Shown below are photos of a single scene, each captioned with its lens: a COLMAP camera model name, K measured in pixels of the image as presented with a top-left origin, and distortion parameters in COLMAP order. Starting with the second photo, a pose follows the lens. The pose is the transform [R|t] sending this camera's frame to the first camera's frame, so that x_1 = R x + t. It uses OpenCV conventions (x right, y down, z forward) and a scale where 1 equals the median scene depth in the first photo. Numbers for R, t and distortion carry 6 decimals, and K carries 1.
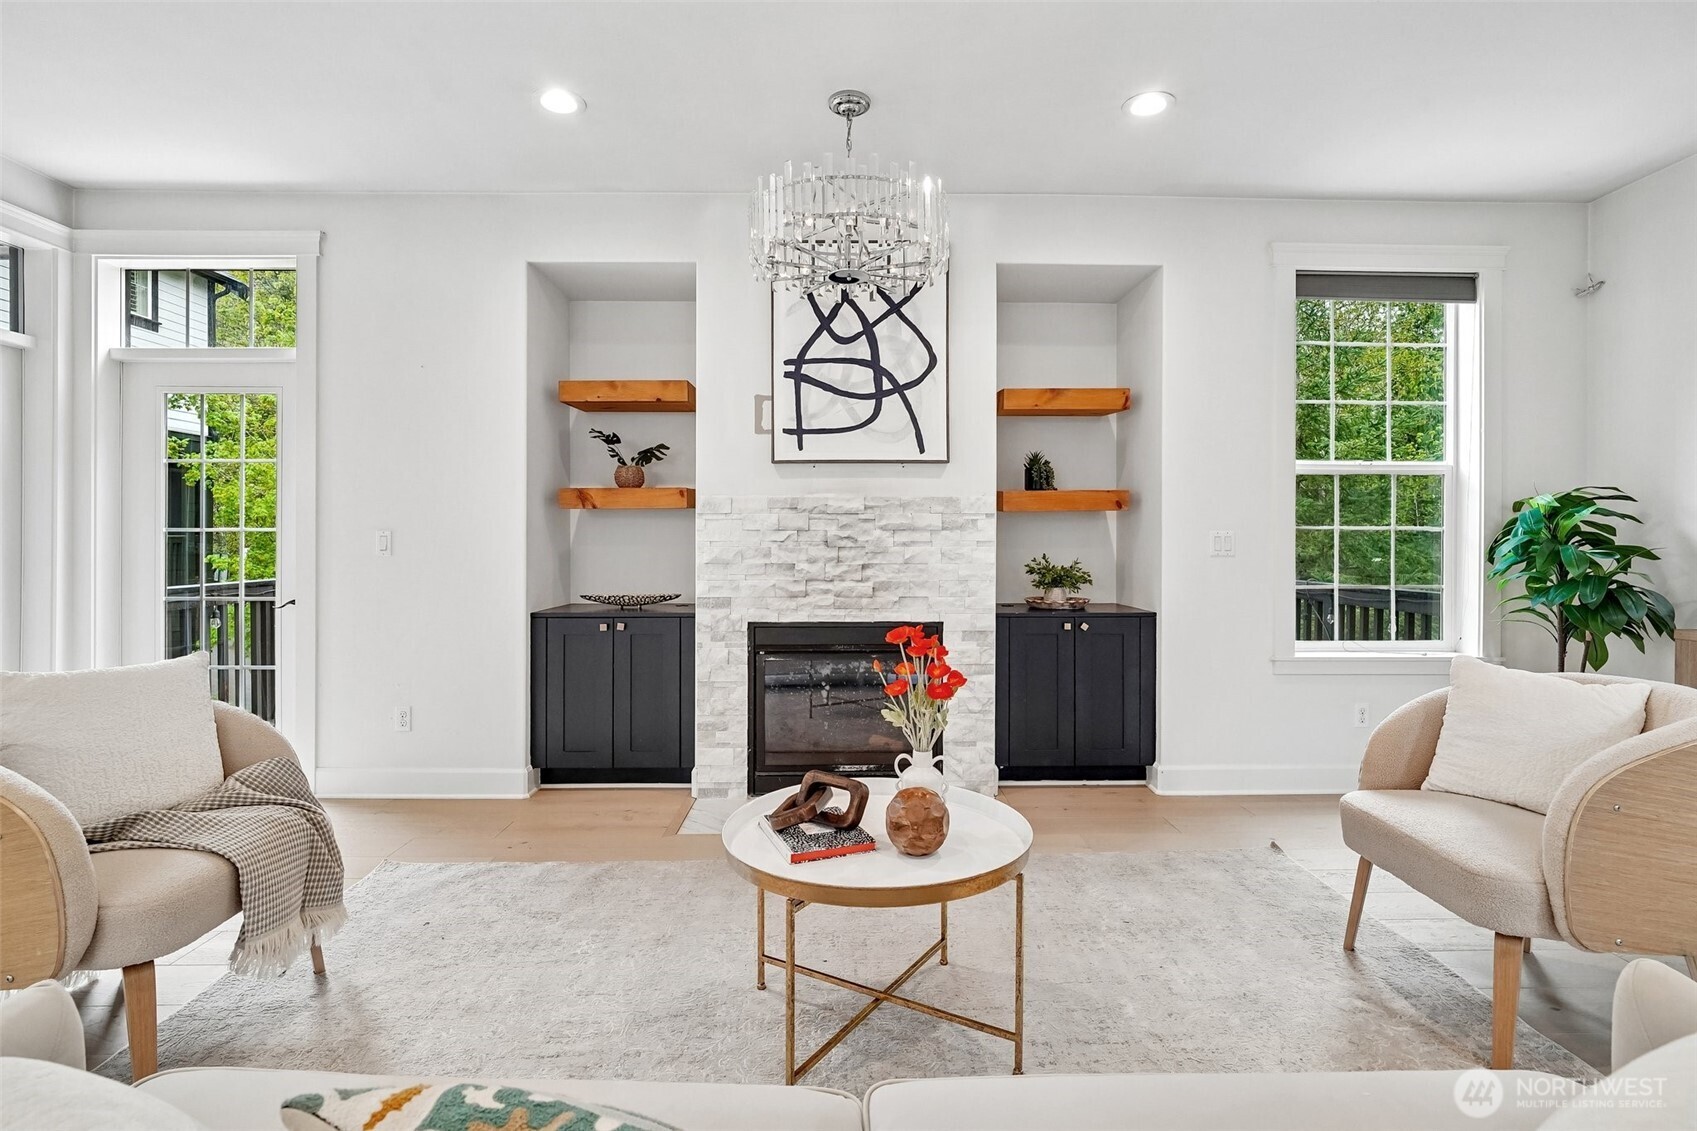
lens RADIAL K [[808.9, 0, 851.1], [0, 808.9, 550.1], [0, 0, 1]] dist [-0.015127, 0.006348]
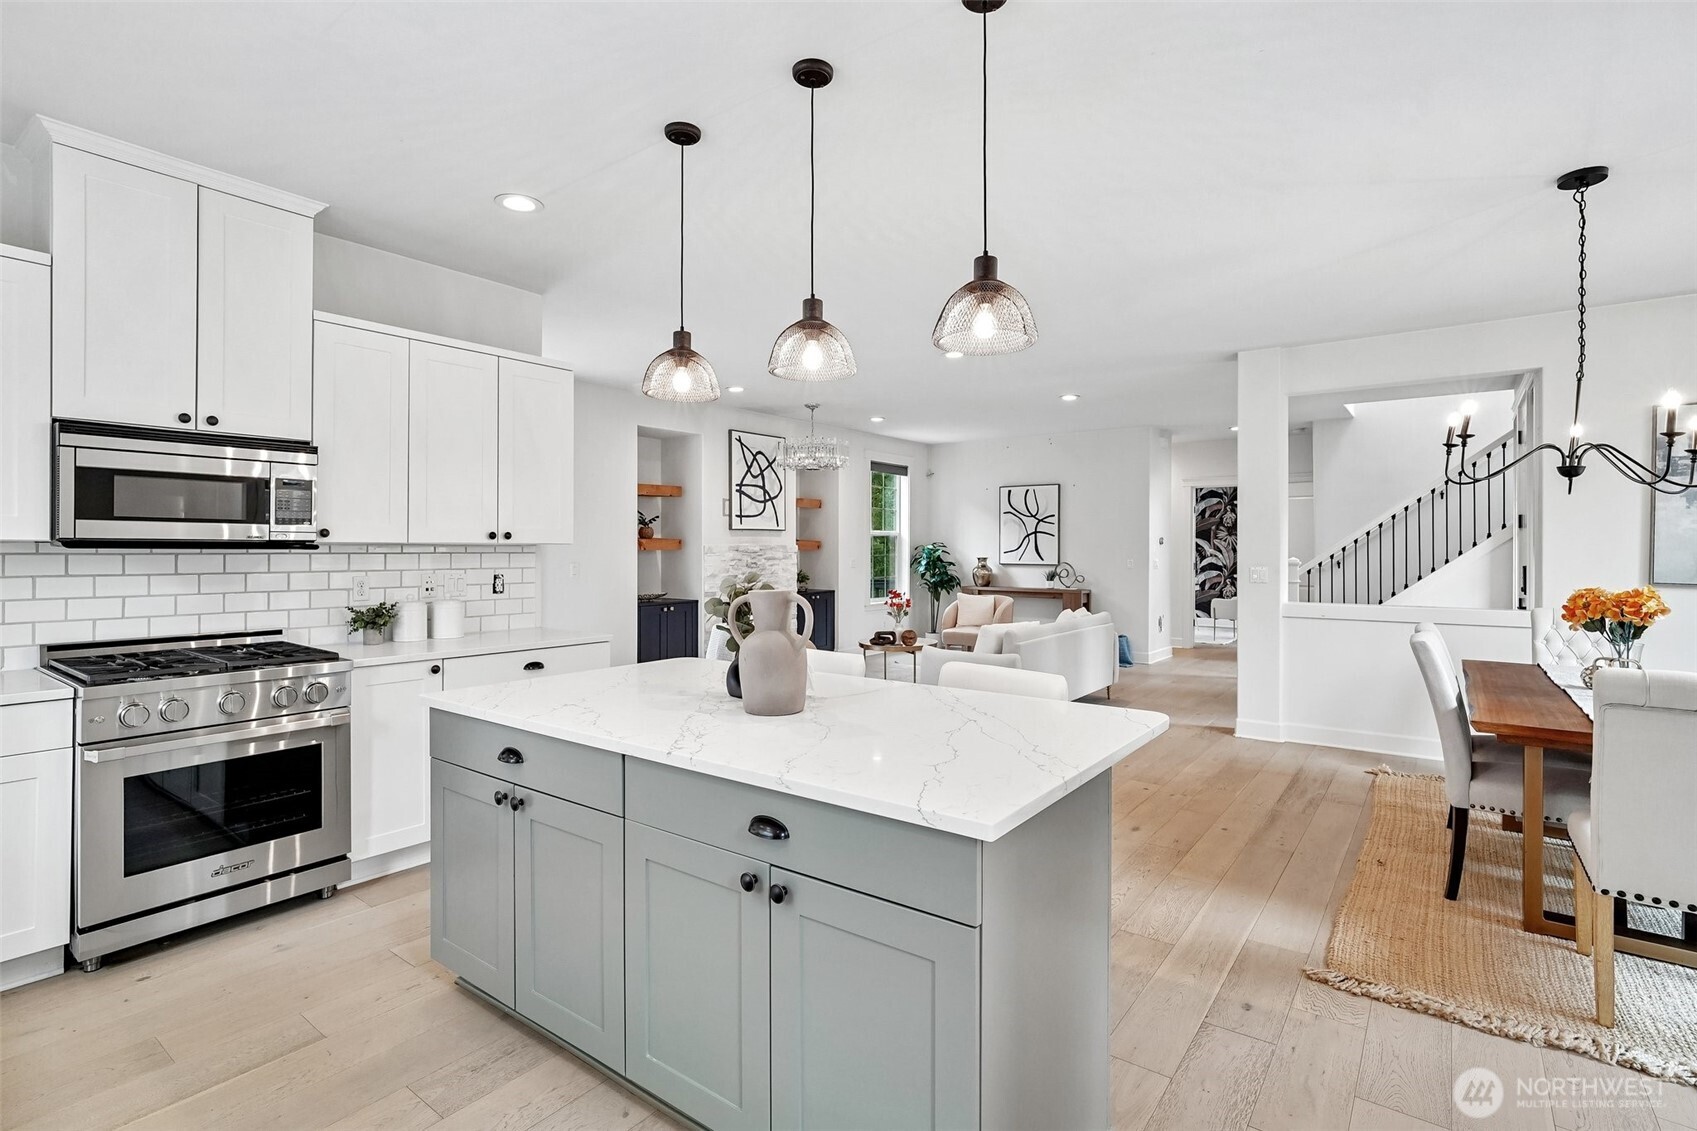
lens RADIAL K [[808.9, 0, 848.4], [0, 808.9, 543.4], [0, 0, 1]] dist [-0.015127, 0.006348]
pose [[0.620261, 0.001808, 0.784394, -1.630257], [0.004528, 0.999972, -0.005885, -0.055637], [-0.784383, 0.007201, 0.620236, -0.626019]]
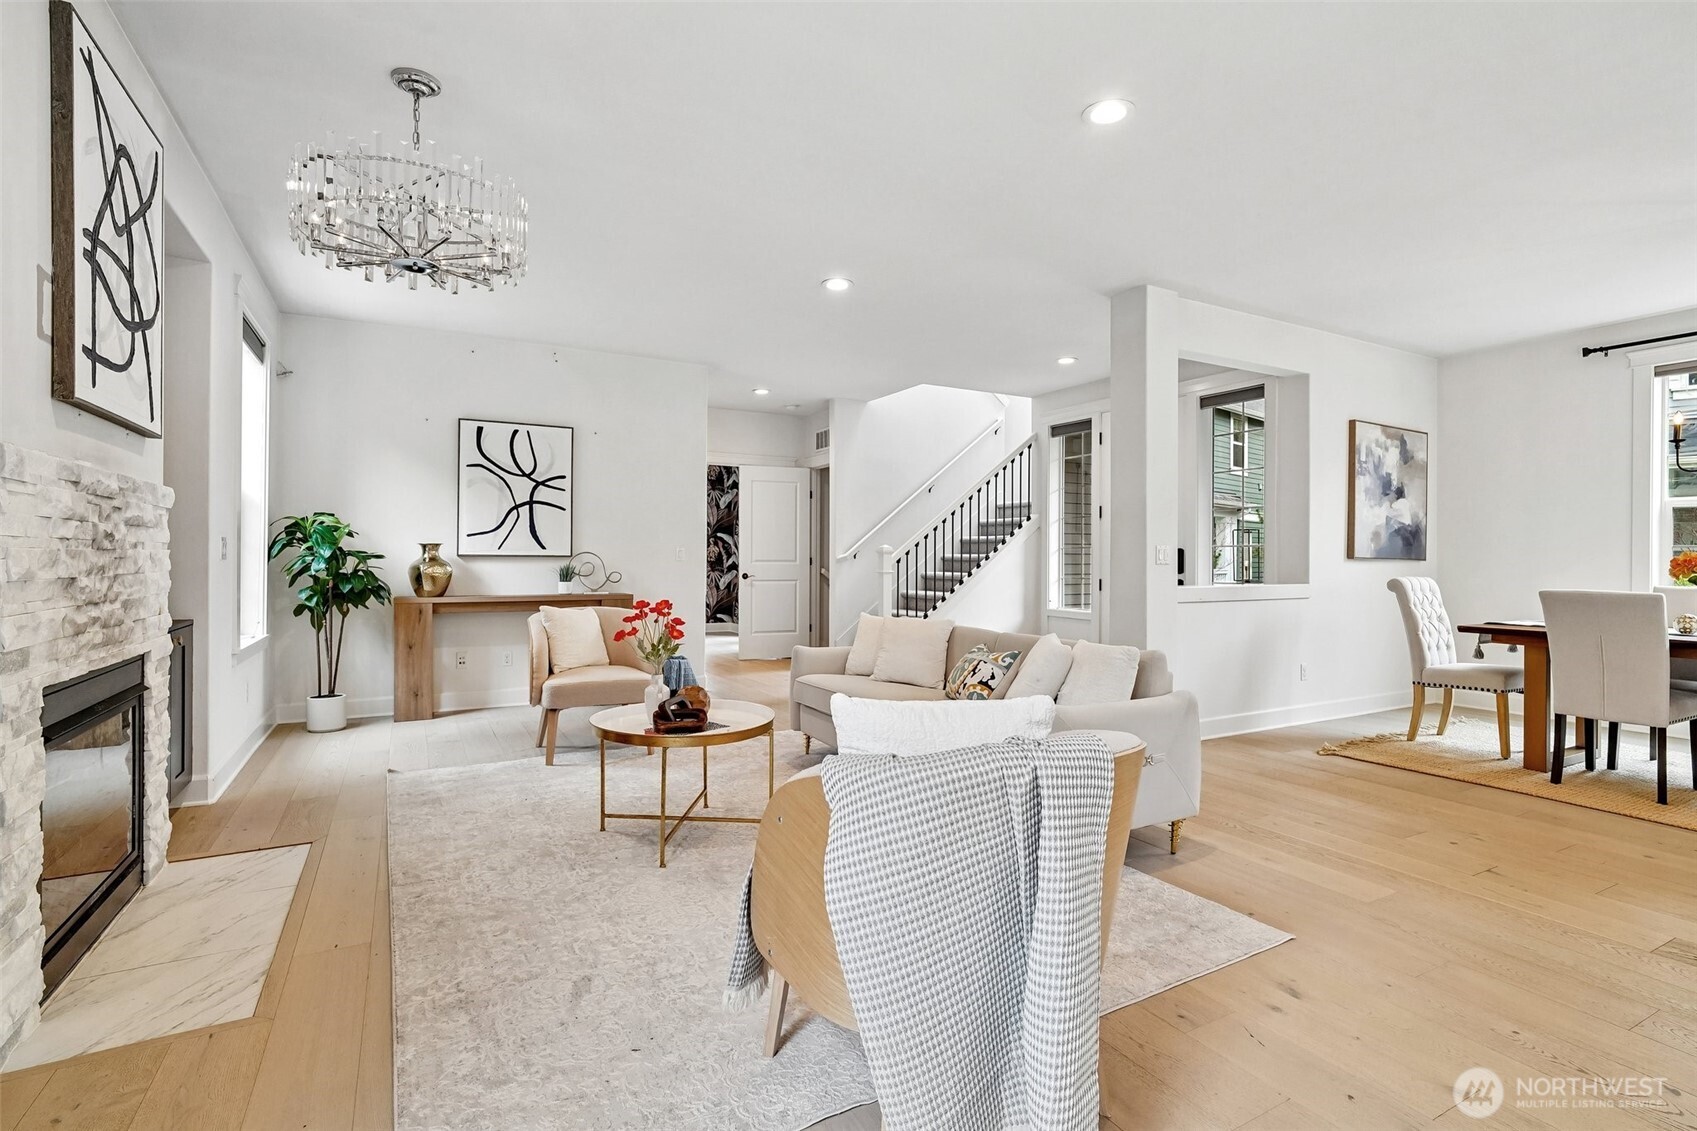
lens RADIAL K [[808.9, 0, 848.6], [0, 808.9, 563.3], [0, 0, 1]] dist [-0.015127, 0.006348]
pose [[-0.462439, -0.010620, 0.886588, -0.846512], [-0.004793, 0.999944, 0.009478, -0.000359], [-0.886638, 0.000134, -0.462464, 0.771288]]
